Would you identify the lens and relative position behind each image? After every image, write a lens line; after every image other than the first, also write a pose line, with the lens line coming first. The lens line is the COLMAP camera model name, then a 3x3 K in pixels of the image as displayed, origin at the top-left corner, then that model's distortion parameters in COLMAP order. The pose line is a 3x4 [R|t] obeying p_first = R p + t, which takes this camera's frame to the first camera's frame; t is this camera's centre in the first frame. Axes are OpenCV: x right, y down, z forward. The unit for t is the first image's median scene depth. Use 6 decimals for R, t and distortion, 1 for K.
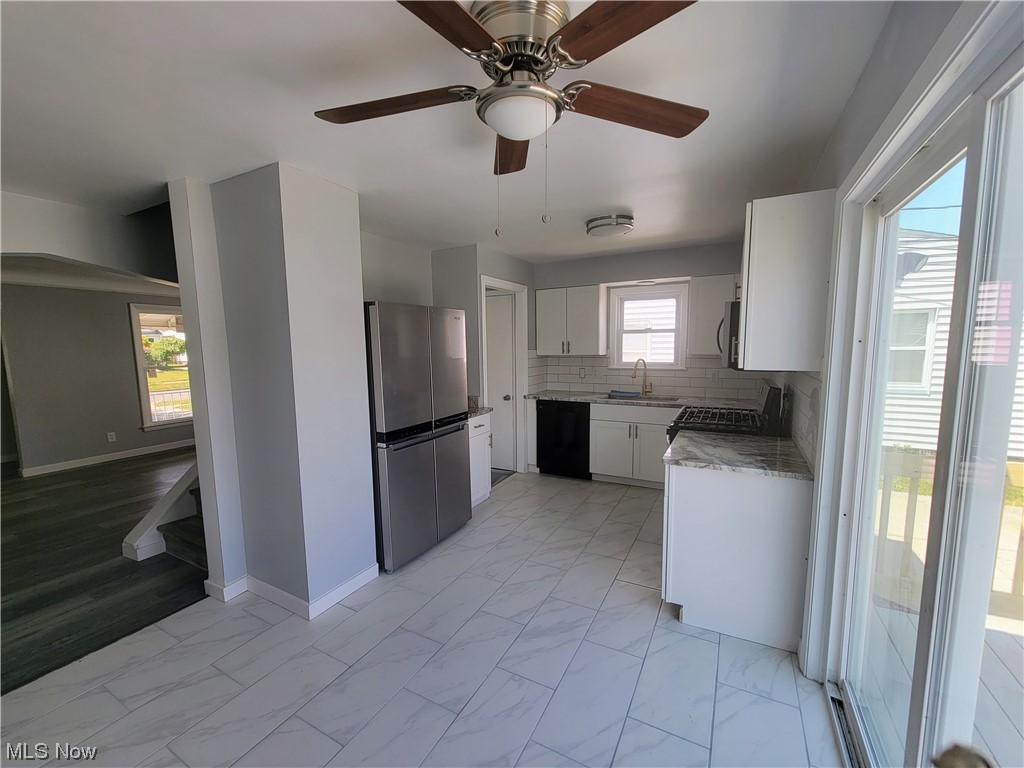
lens RADIAL K [[418.0, 0, 517.0], [0, 418.0, 391.4], [0, 0, 1]] dist [-0.000353, -0.000018]
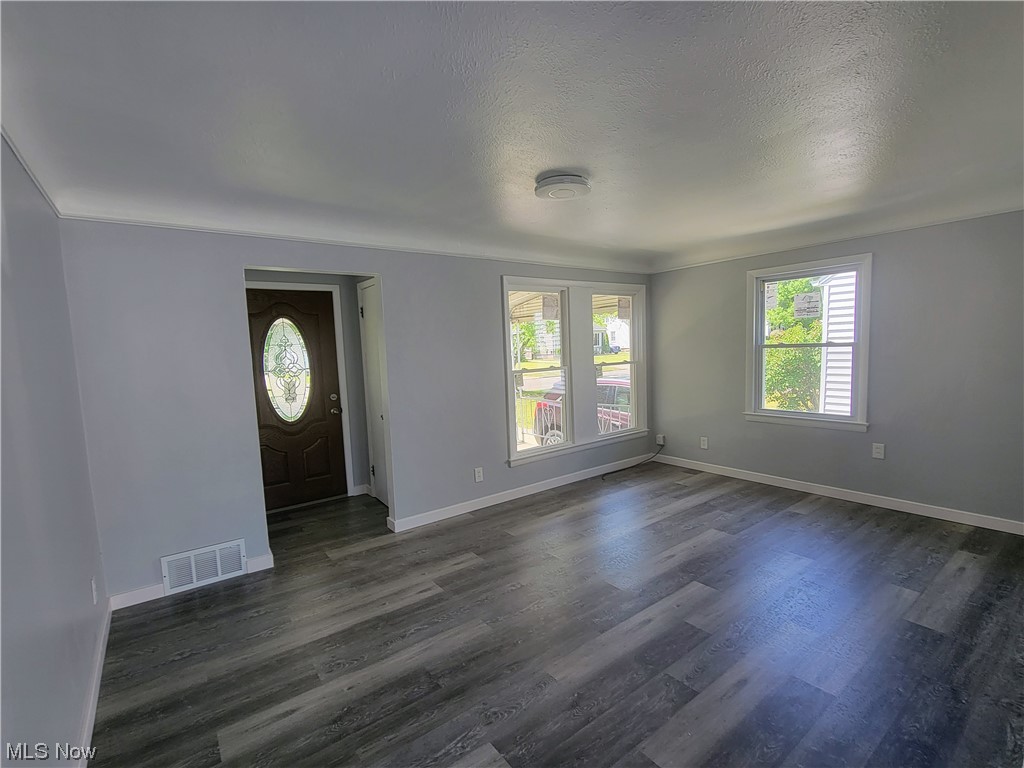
lens RADIAL K [[473.5, 0, 513.6], [0, 473.5, 393.2], [0, 0, 1]] dist [-0.003244, -0.000480]
pose [[0.902206, 0.019945, -0.430844, -0.735779], [-0.020035, 0.999790, 0.004328, -0.032966], [0.430840, 0.004727, 0.902416, 0.413064]]
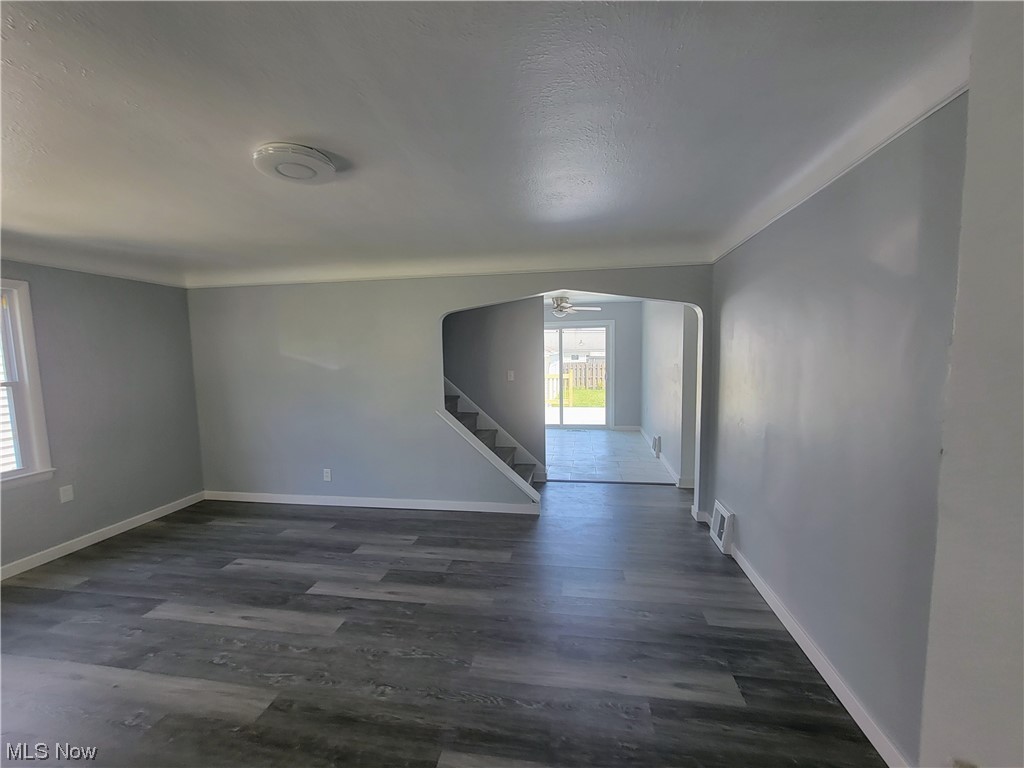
lens RADIAL K [[416.8, 0, 514.0], [0, 416.8, 392.3], [0, 0, 1]] dist [-0.003022, -0.000331]
pose [[-0.320487, -0.071900, 0.944520, -1.445988], [0.129107, 0.984495, 0.118750, -0.097496], [-0.938413, 0.160002, -0.306235, 0.972453]]
